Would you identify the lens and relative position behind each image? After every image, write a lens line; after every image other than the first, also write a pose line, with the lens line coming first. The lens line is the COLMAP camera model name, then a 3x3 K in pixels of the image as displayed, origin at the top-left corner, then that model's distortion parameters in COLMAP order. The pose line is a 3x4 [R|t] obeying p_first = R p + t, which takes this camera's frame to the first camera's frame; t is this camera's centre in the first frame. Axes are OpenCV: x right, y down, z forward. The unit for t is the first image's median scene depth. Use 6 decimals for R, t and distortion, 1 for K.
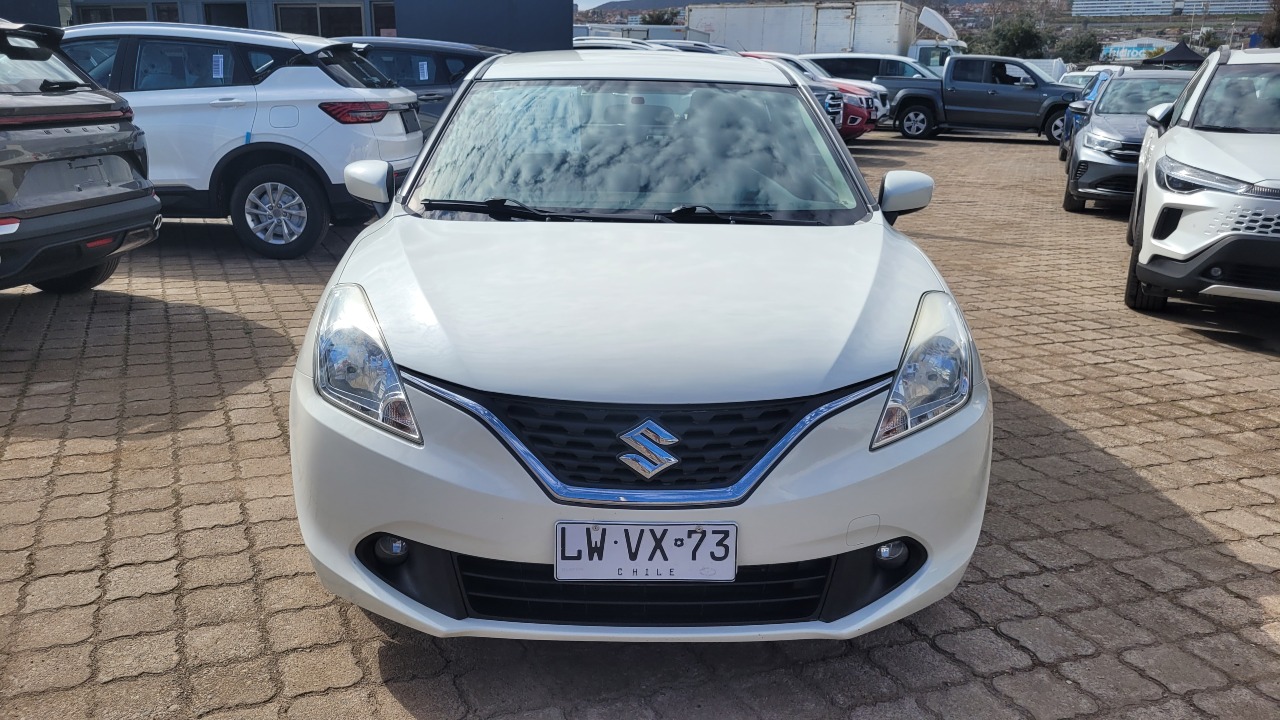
lens RADIAL K [[992.7, 0, 640.0], [0, 992.7, 360.0], [0, 0, 1]] dist [0.033815, -0.009181]
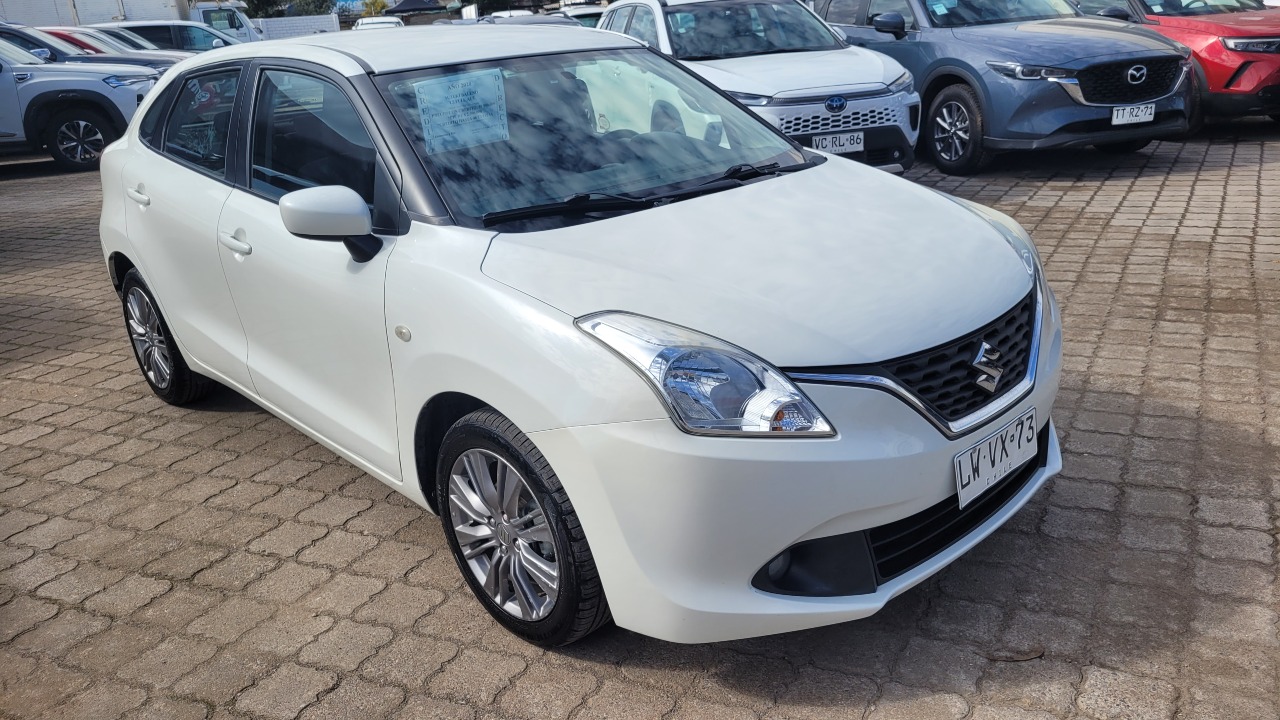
lens RADIAL K [[992.7, 0, 640.0], [0, 992.7, 360.0], [0, 0, 1]] dist [0.033815, -0.009181]
pose [[0.734820, -0.287651, 0.614245, -0.645950], [0.263916, 0.955506, 0.131742, -0.112707], [-0.624811, 0.065302, 0.778041, 0.248417]]
